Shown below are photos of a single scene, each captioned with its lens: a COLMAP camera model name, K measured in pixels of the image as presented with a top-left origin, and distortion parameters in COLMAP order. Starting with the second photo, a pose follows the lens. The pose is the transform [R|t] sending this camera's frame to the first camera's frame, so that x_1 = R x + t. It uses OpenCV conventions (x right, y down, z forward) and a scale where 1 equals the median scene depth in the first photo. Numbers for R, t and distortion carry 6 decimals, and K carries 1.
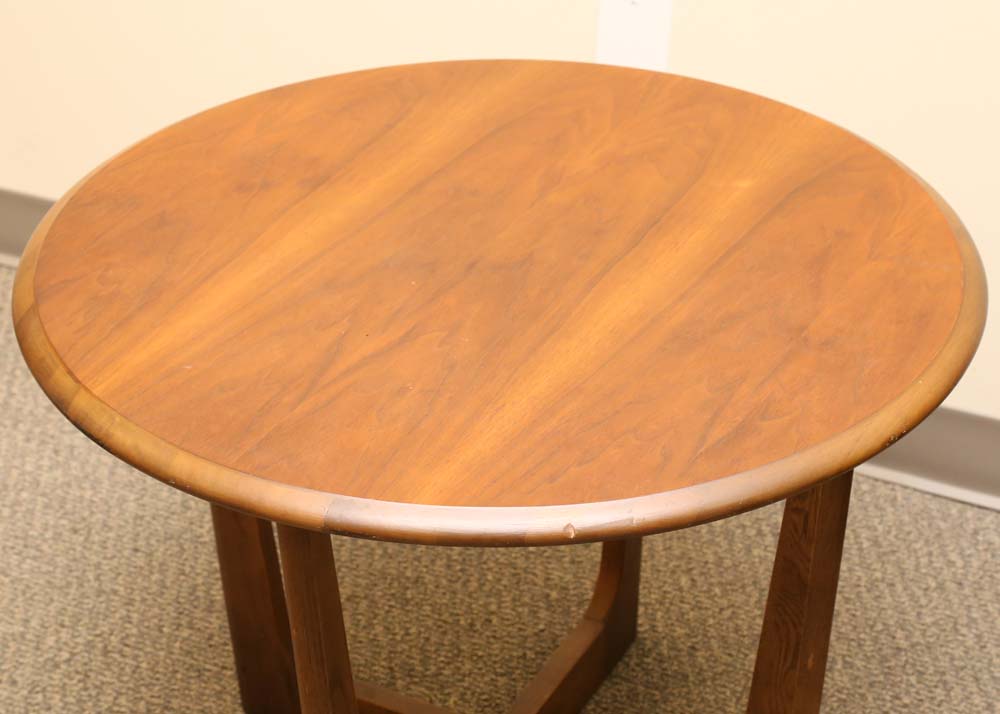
lens RADIAL K [[2328.3, 0, 498.8], [0, 2328.3, 356.5], [0, 0, 1]] dist [0.350635, 0.000000]
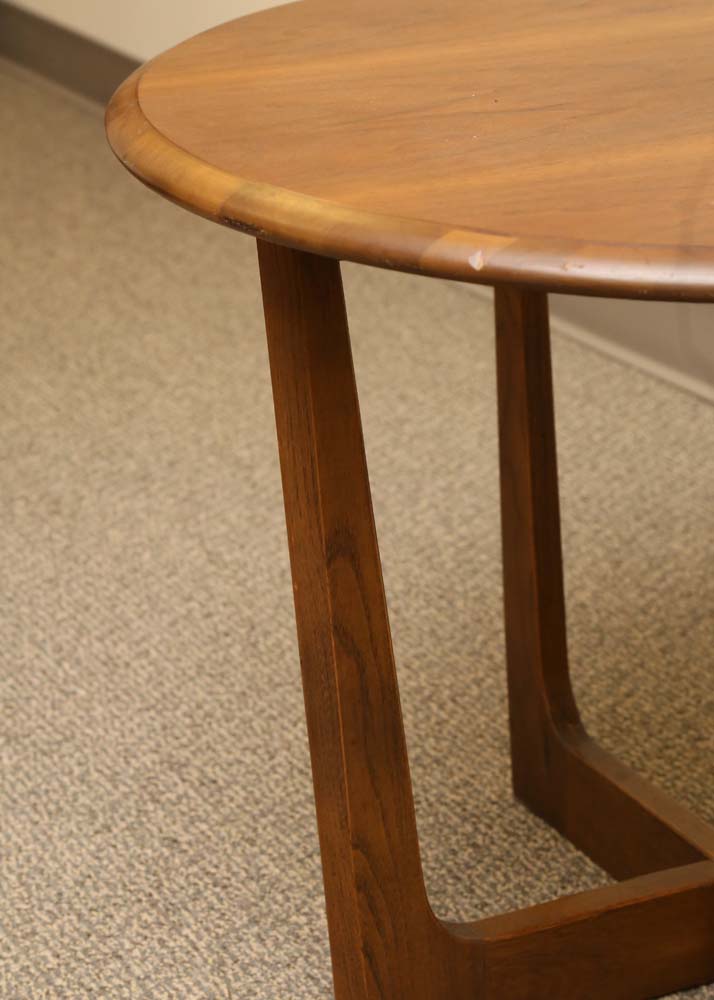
lens RADIAL K [[2806.1, 0, 359.7], [0, 2806.1, 498.4], [0, 0, 1]] dist [0.536541, 0.000000]
pose [[0.817497, 0.206180, -0.537763, 0.305479], [-0.294688, 0.951983, -0.082985, 0.144677], [0.494832, 0.226313, 0.839002, 0.182723]]
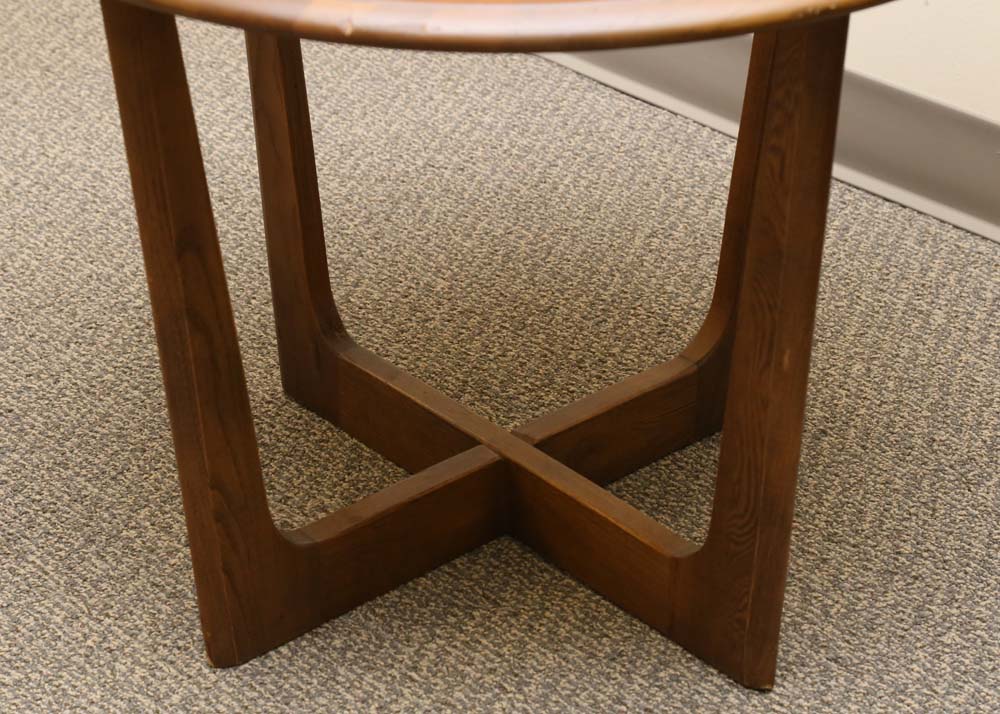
lens RADIAL K [[2670.7, 0, 498.6], [0, 2670.7, 367.2], [0, 0, 1]] dist [0.457208, 0.000000]
pose [[0.935287, 0.186933, -0.300490, 0.249328], [-0.191614, 0.981369, 0.014097, 0.108976], [0.297527, 0.044393, 0.953681, 0.076856]]
